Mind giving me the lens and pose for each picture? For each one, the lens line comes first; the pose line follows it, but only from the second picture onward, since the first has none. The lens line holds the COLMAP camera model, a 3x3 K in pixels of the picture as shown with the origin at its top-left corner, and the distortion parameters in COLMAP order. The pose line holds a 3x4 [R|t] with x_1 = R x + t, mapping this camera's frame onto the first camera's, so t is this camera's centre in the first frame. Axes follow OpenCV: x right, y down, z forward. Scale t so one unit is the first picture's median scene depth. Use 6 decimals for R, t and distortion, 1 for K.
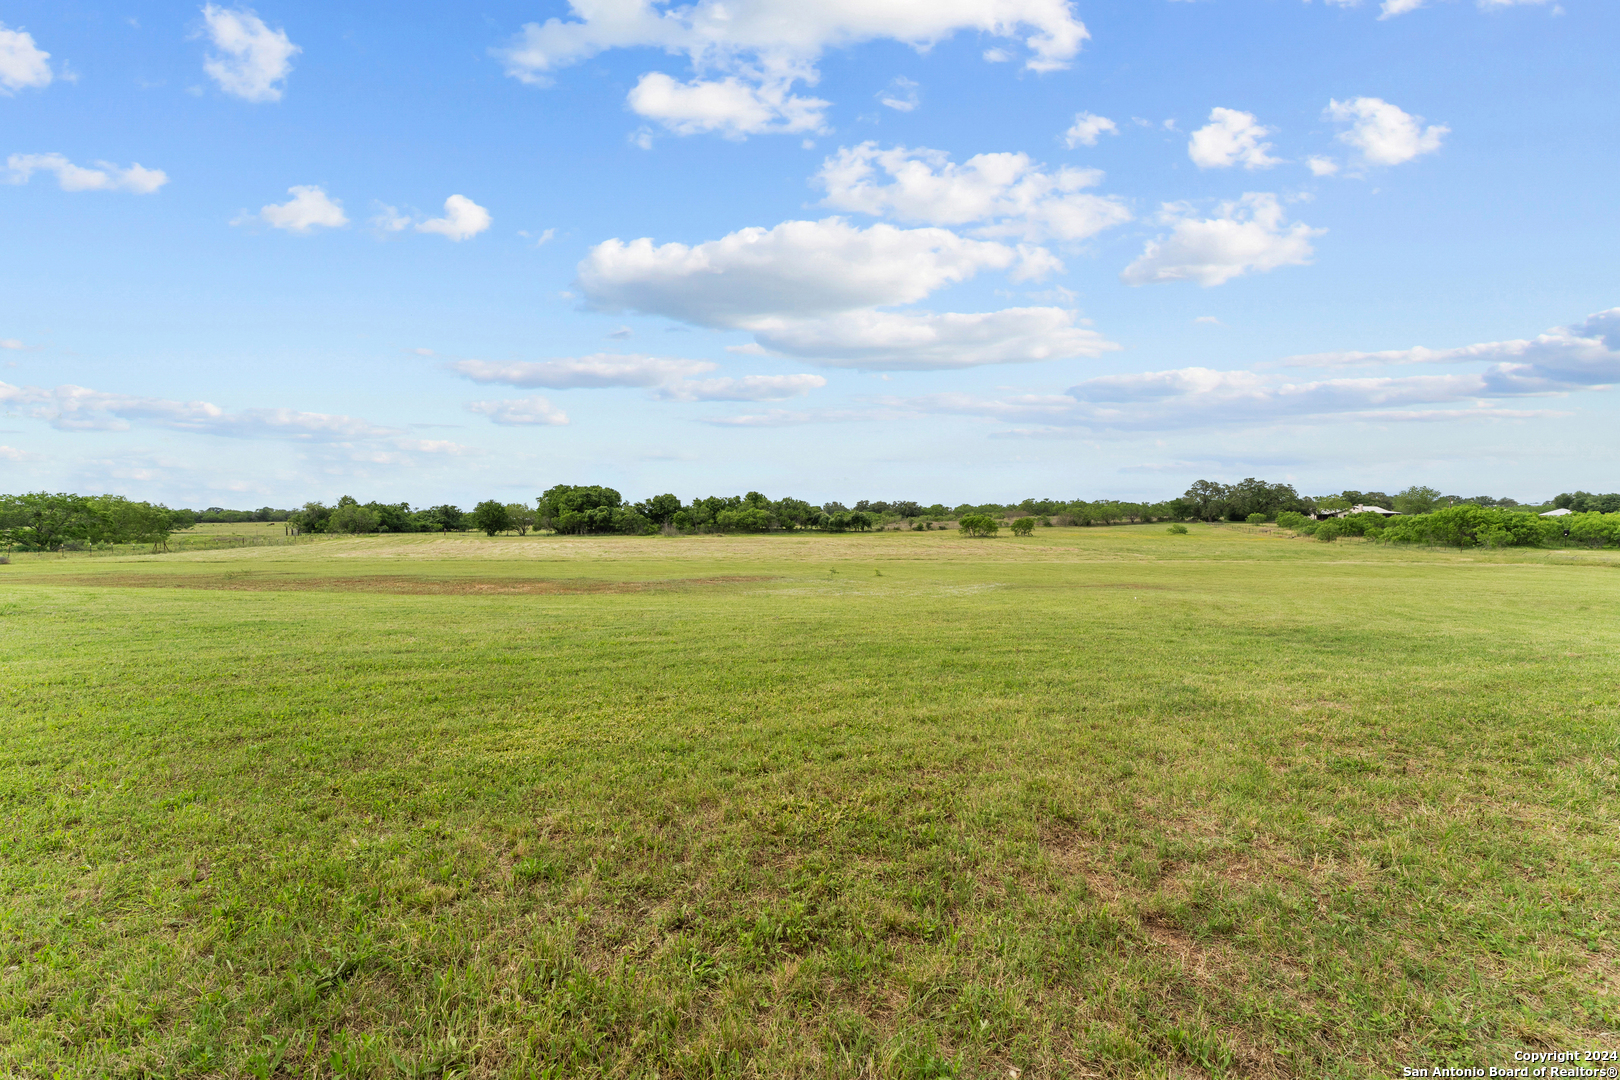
lens RADIAL K [[663.6, 0, 810.2], [0, 663.6, 535.0], [0, 0, 1]] dist [0.004253, -0.001884]
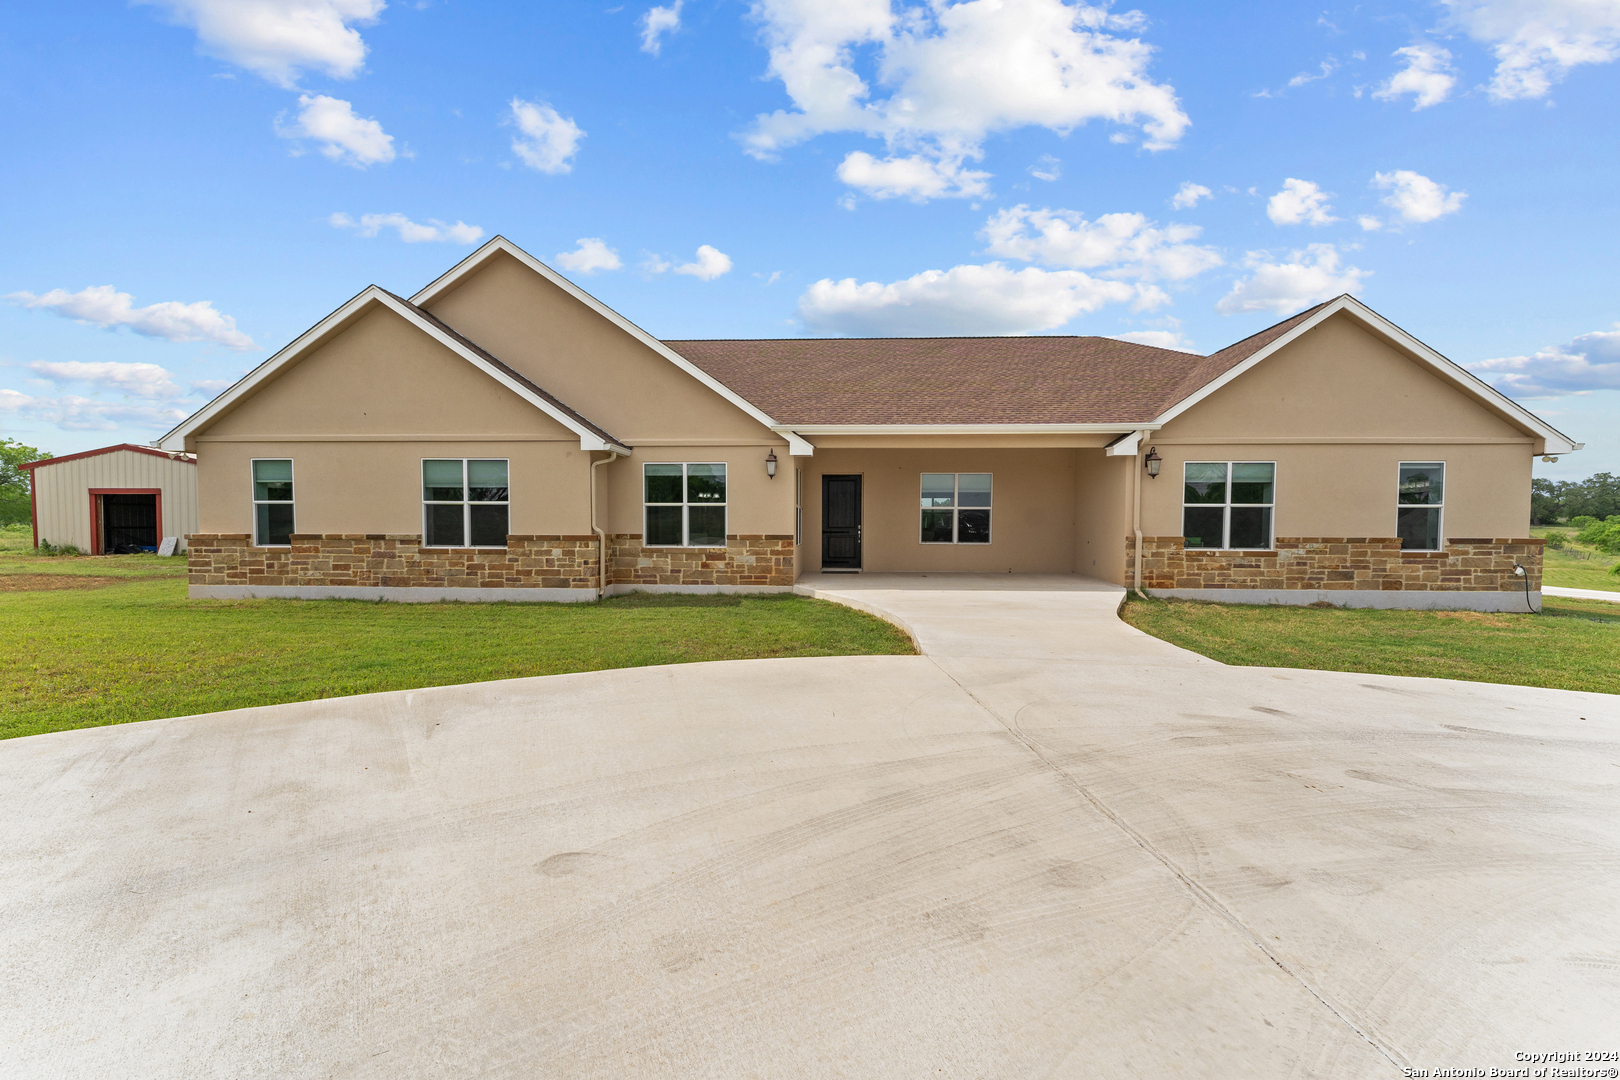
lens RADIAL K [[663.6, 0, 803.7], [0, 663.6, 538.6], [0, 0, 1]] dist [0.004253, -0.001884]
pose [[1.000000, 0.000000, 0.000563, -0.340286], [0.000000, 1.000000, 0.000217, 0.062950], [-0.000563, -0.000217, 1.000000, -0.303068]]
